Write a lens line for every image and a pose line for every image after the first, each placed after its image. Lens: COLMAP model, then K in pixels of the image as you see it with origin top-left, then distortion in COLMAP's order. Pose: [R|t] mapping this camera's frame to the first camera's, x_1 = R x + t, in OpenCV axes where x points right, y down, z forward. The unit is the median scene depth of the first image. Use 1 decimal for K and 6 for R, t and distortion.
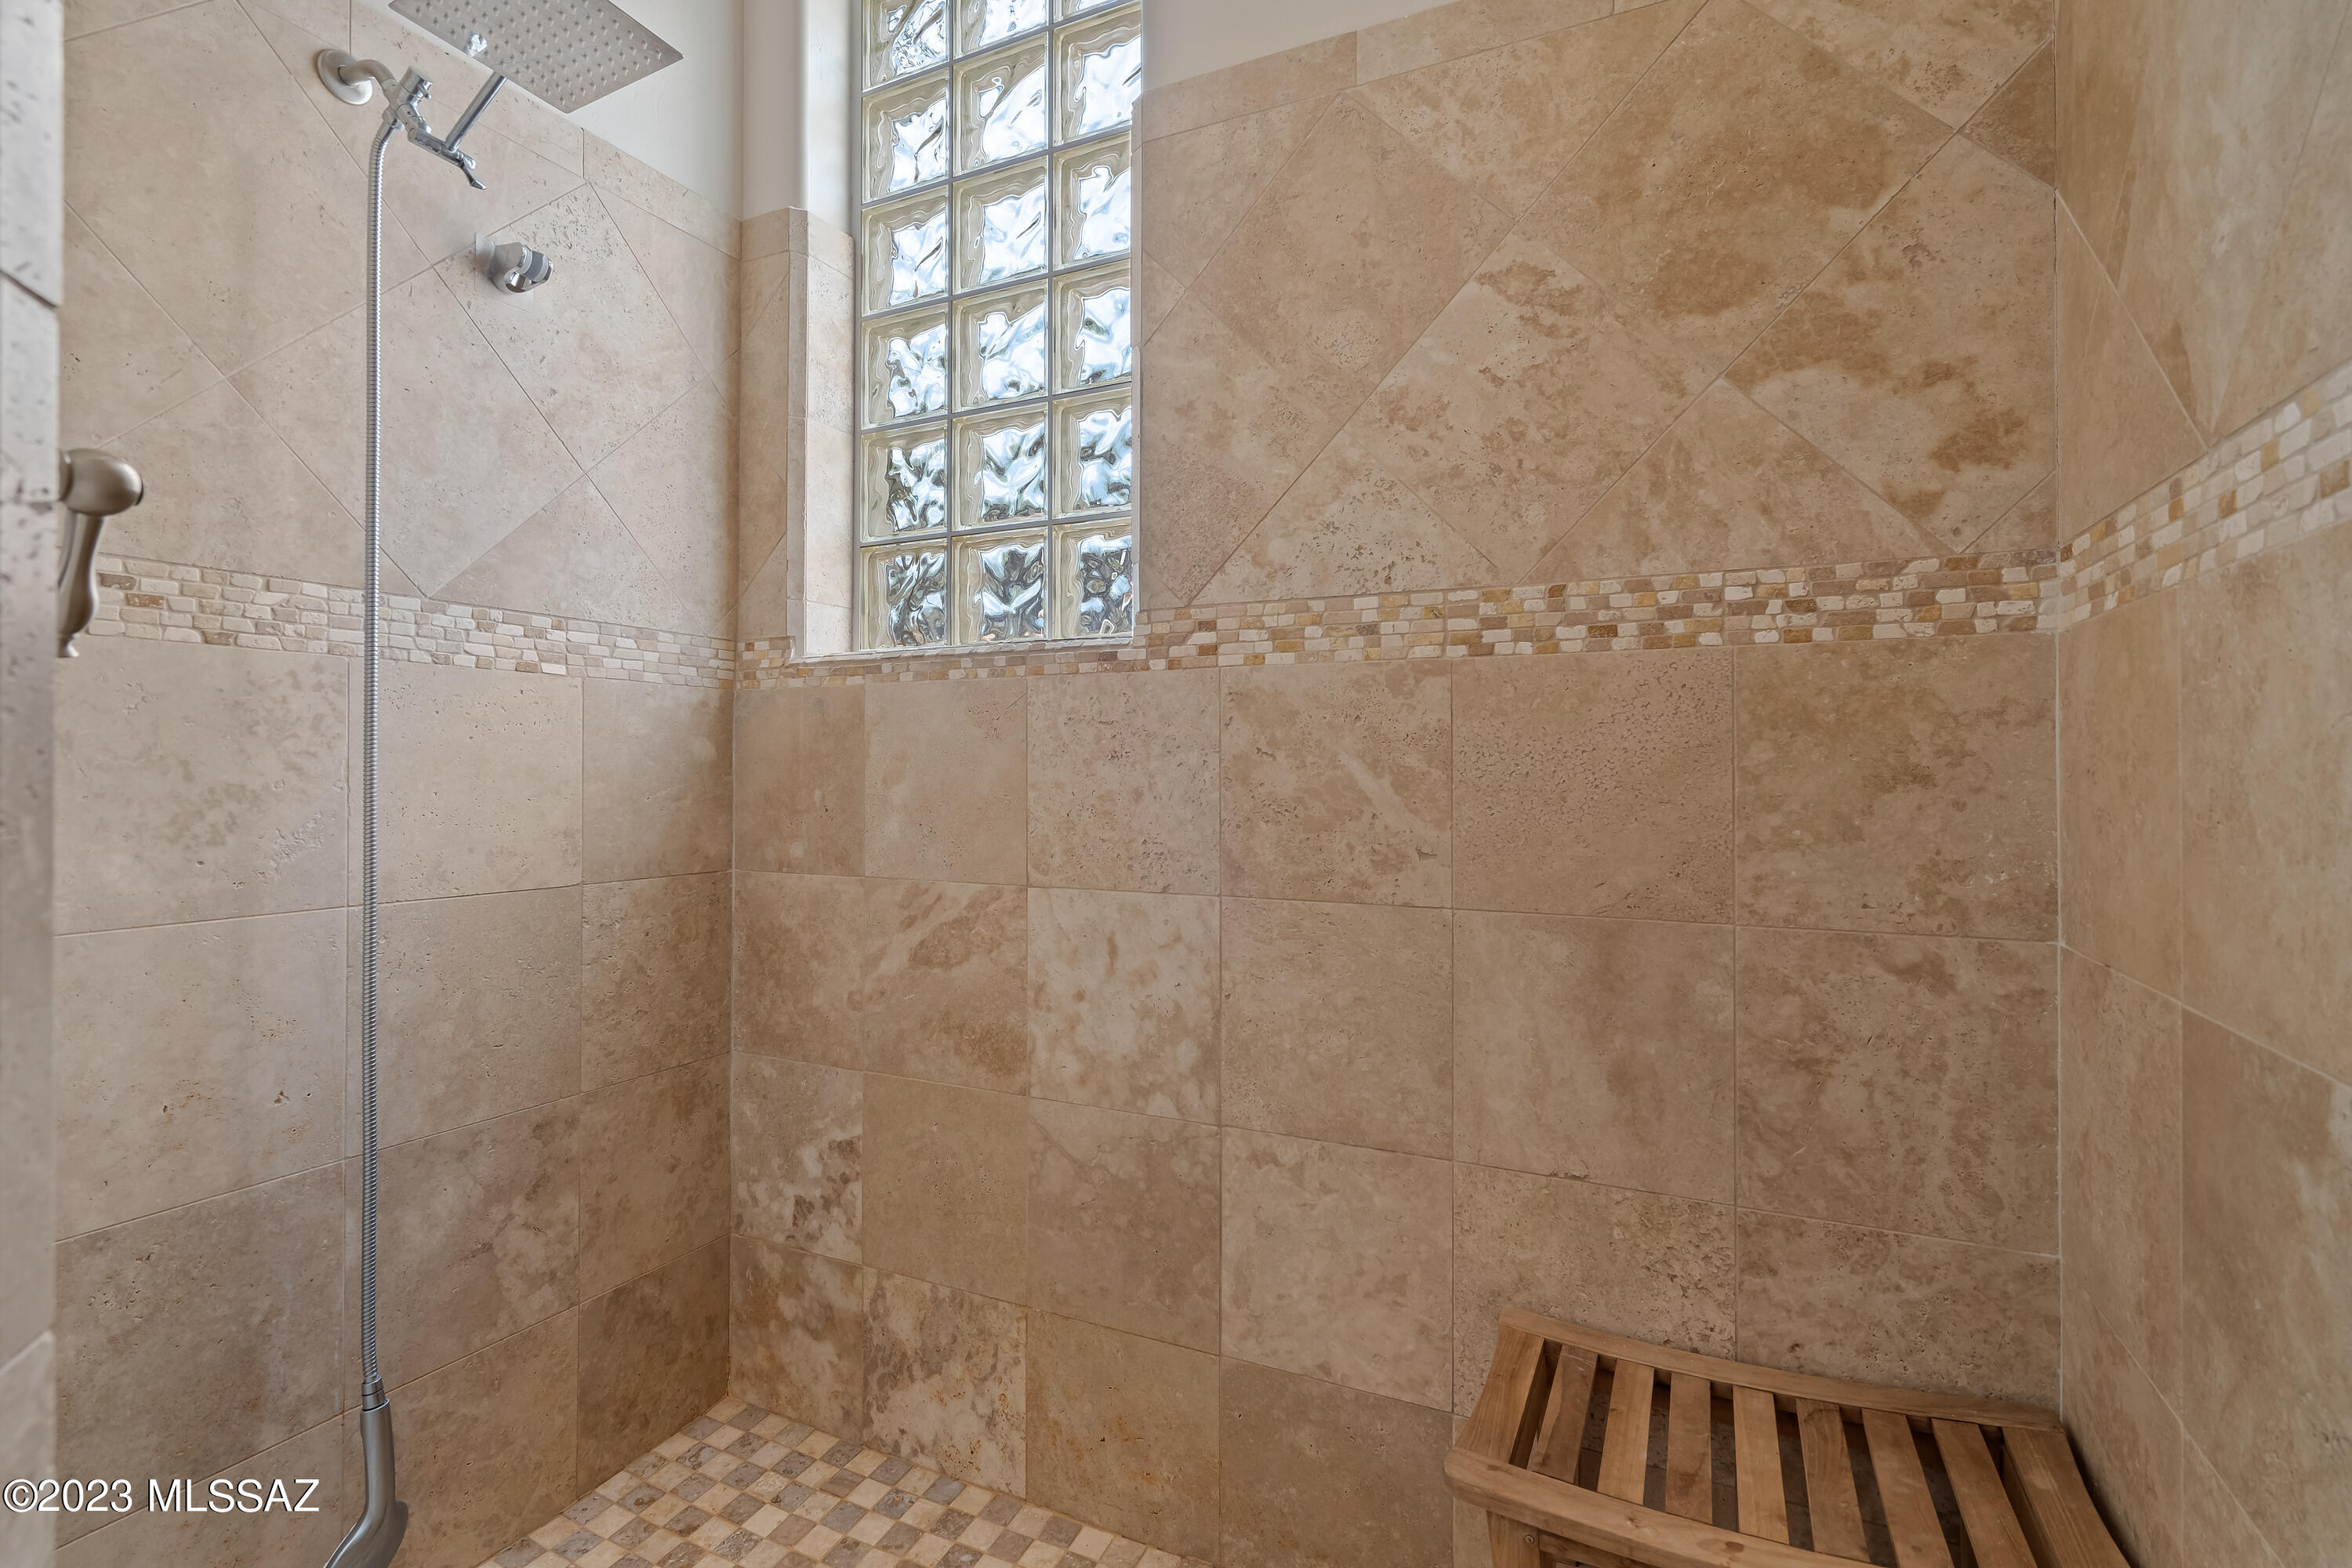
lens RADIAL K [[1081.7, 0, 1181.3], [0, 1081.7, 769.6], [0, 0, 1]] dist [-0.010988, -0.000878]
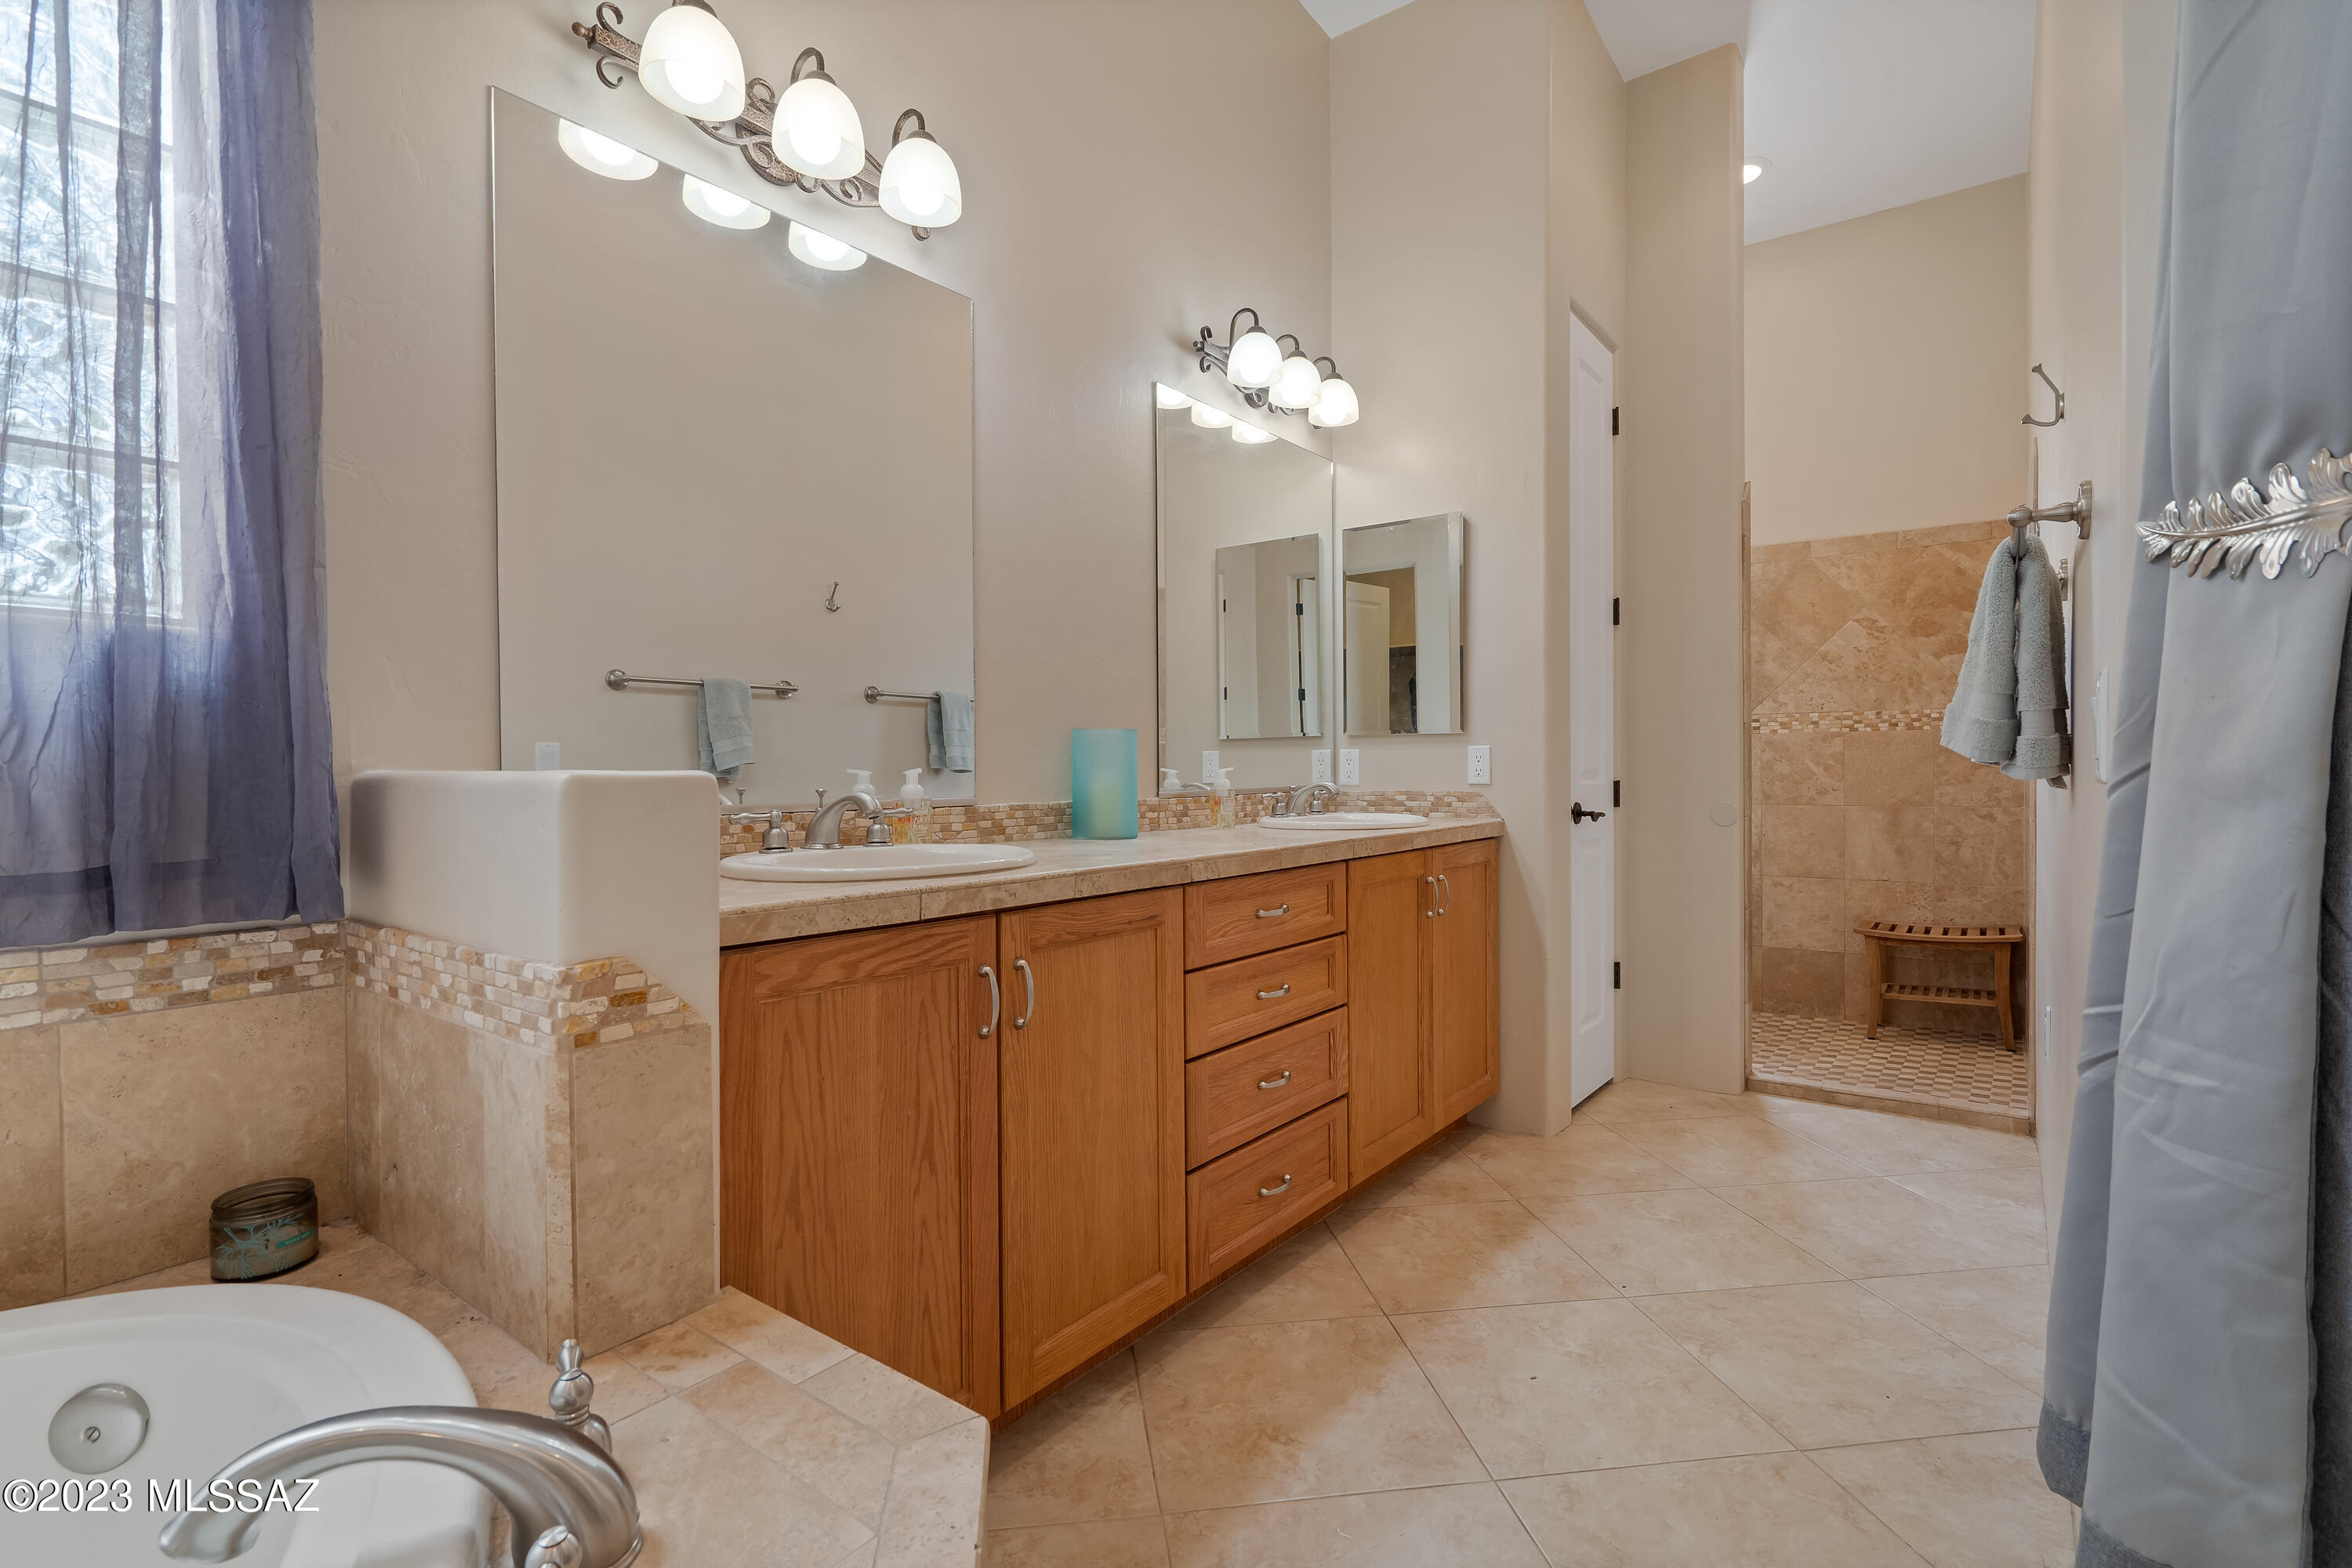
lens RADIAL K [[1081.7, 0, 1170.5], [0, 1081.7, 786.5], [0, 0, 1]] dist [-0.010988, -0.000878]
pose [[0.980261, -0.005961, -0.197616, -1.181546], [0.009061, 0.999850, 0.014786, -0.000644], [0.197499, -0.016285, 0.980168, -2.797310]]
